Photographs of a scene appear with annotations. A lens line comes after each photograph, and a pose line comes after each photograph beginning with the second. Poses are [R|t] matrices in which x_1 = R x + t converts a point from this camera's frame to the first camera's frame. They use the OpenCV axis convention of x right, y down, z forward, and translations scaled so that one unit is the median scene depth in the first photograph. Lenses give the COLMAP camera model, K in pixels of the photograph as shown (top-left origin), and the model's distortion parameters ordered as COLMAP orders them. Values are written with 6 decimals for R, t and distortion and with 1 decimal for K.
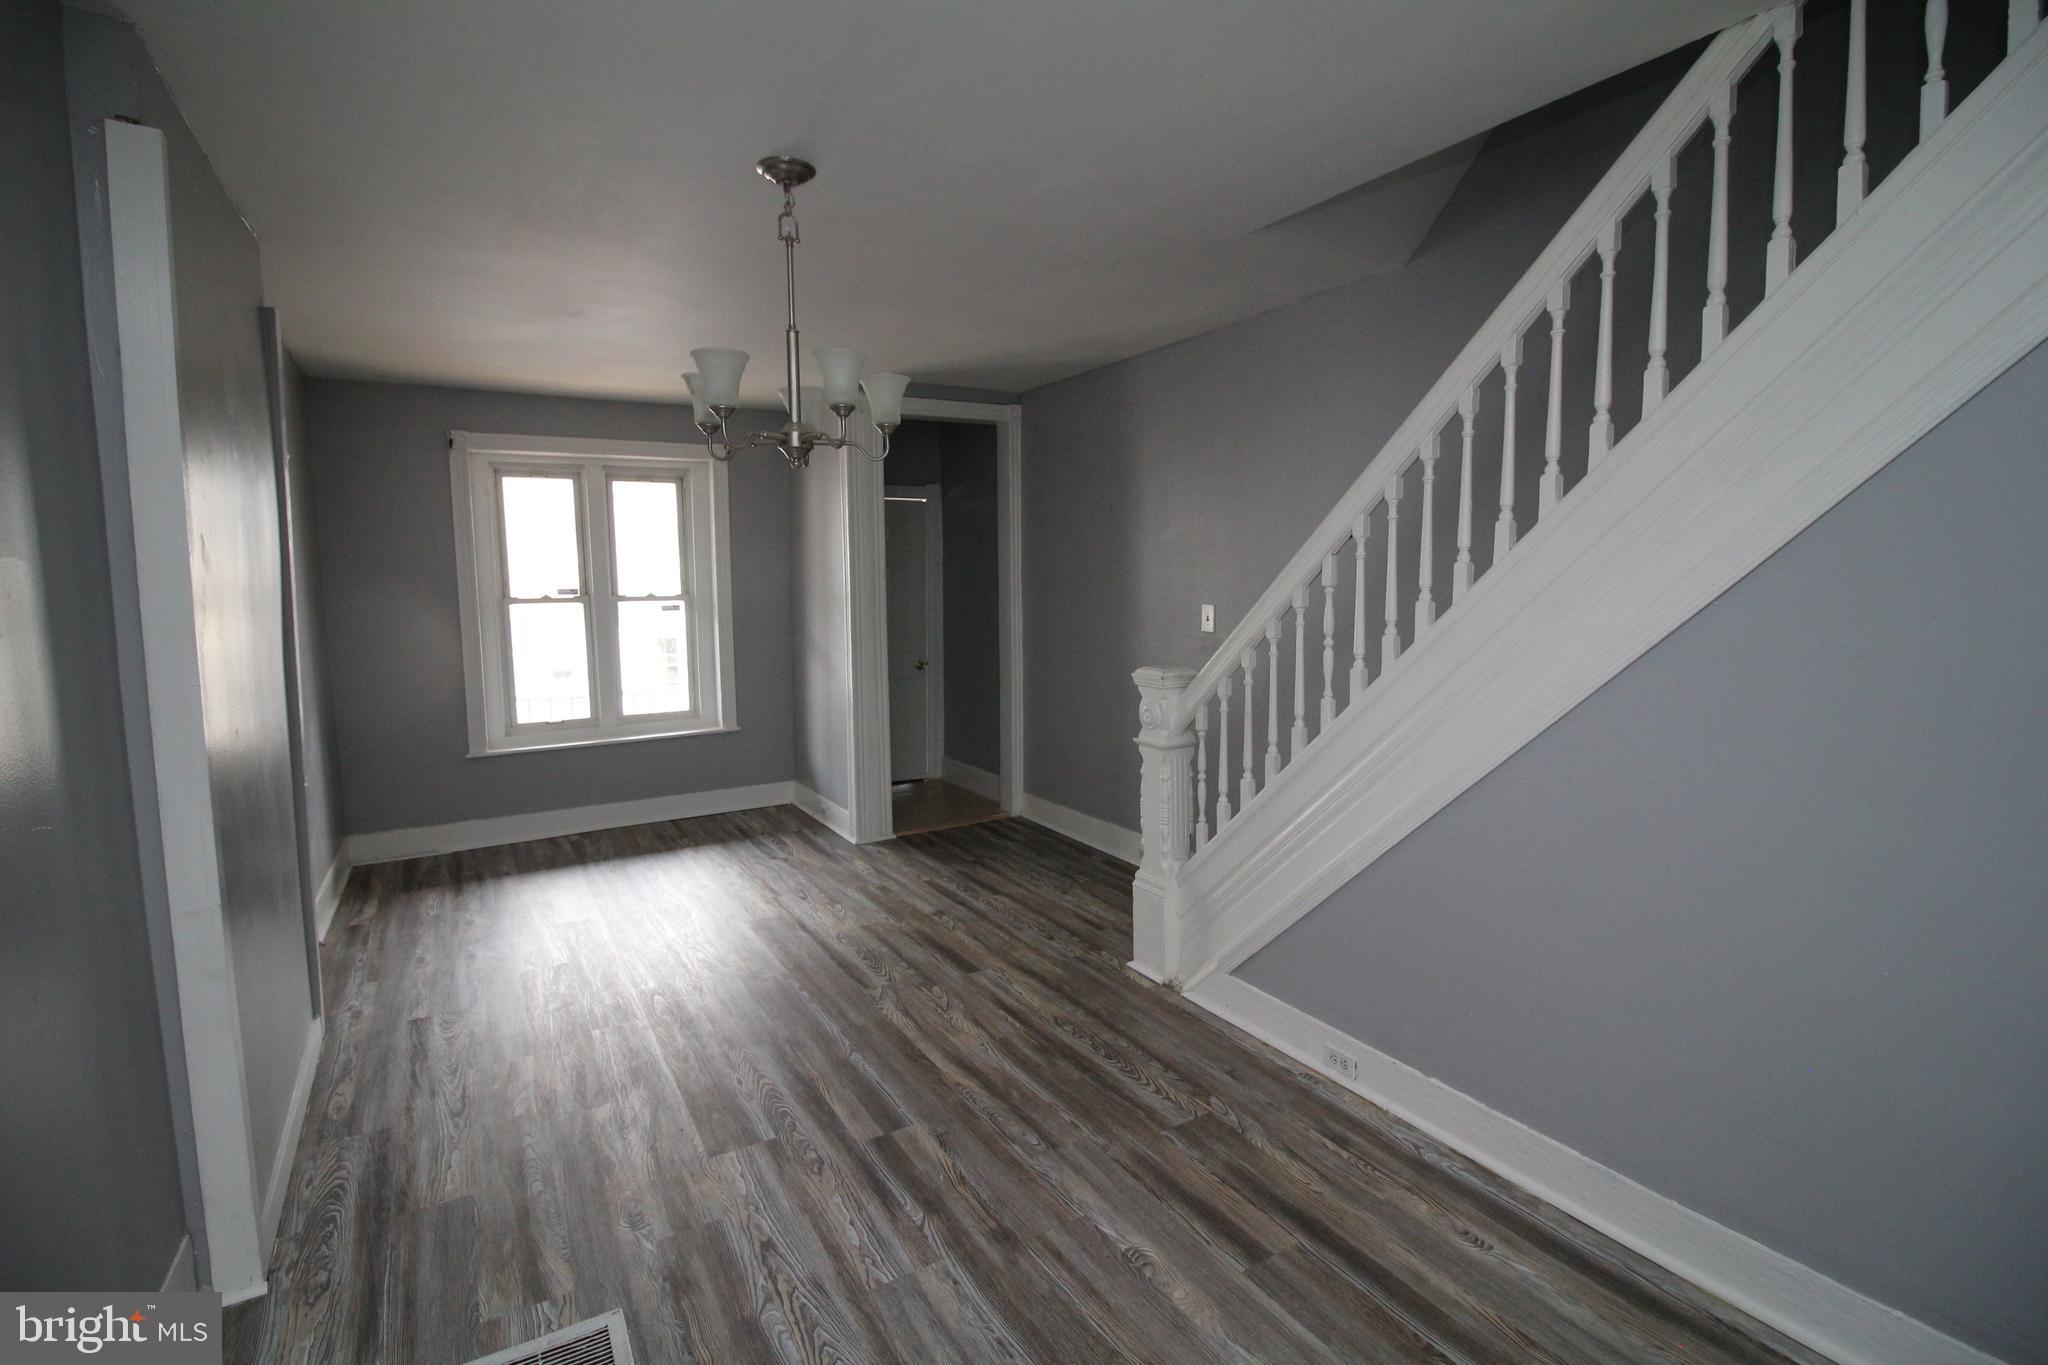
lens RADIAL K [[953.9, 0, 1021.2], [0, 953.9, 665.8], [0, 0, 1]] dist [-0.012869, -0.000671]
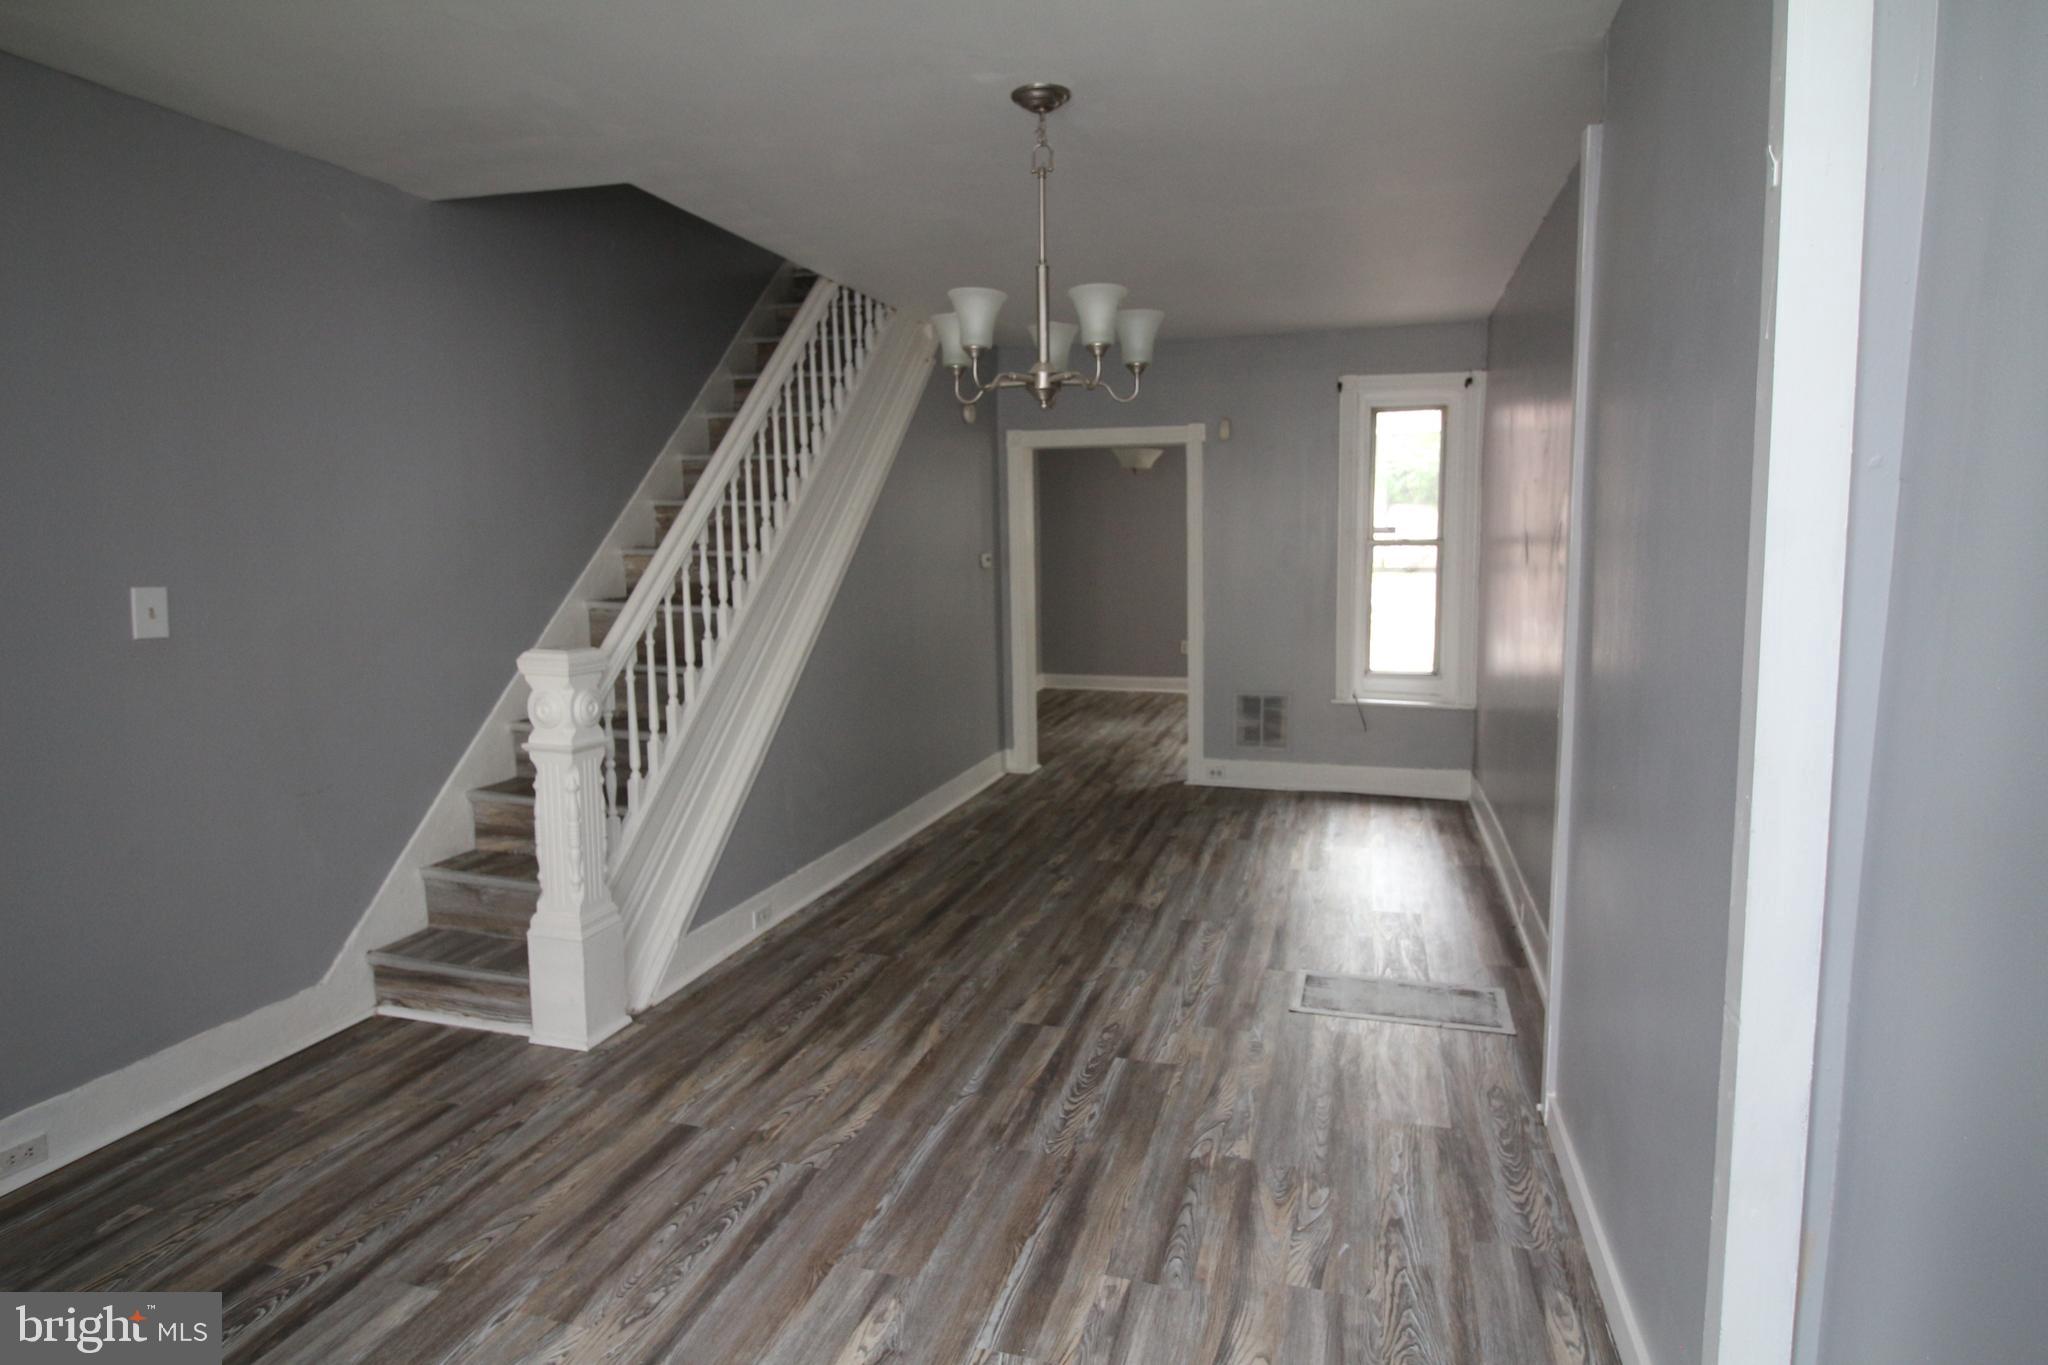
lens RADIAL K [[1124.4, 0, 1020.9], [0, 1124.4, 683.0], [0, 0, 1]] dist [0.005285, 0.000344]
pose [[-0.673753, -0.078236, 0.734804, -0.947051], [0.084146, 0.979789, 0.181475, -0.132334], [-0.734150, 0.184100, -0.653552, 1.602014]]
